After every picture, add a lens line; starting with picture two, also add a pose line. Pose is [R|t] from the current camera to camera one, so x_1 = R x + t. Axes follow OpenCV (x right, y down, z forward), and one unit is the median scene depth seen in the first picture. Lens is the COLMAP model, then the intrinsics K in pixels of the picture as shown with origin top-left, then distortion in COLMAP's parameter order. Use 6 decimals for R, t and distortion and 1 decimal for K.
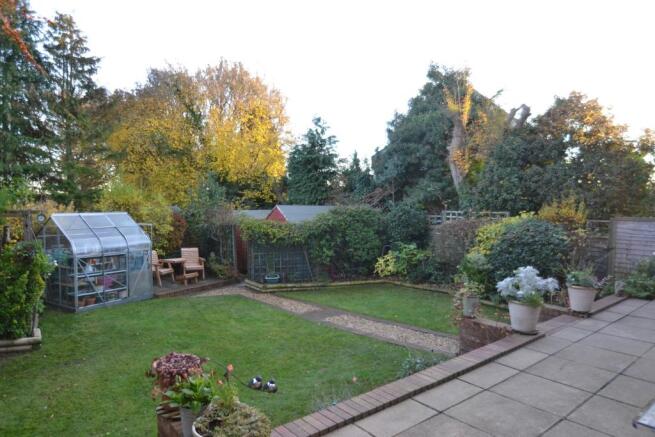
lens RADIAL K [[430.4, 0, 326.0], [0, 430.4, 219.1], [0, 0, 1]] dist [-0.011849, -0.005421]
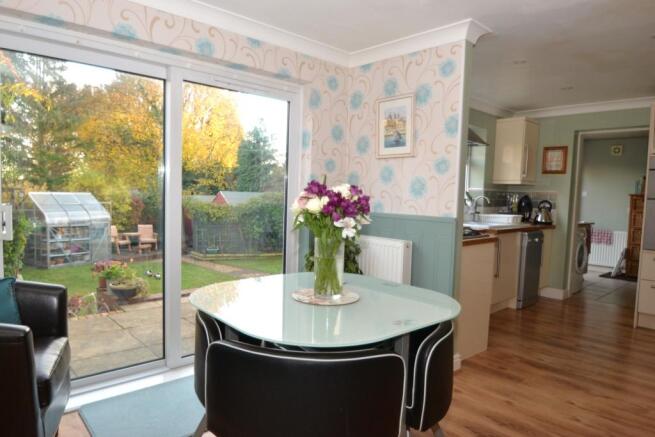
lens RADIAL K [[430.4, 0, 328.1], [0, 430.4, 219.8], [0, 0, 1]] dist [-0.011849, -0.005421]
pose [[0.998178, 0.018260, 0.057509, 0.126703], [-0.019334, 0.999648, 0.018176, 0.022105], [-0.057157, -0.019255, 0.998179, -0.232707]]
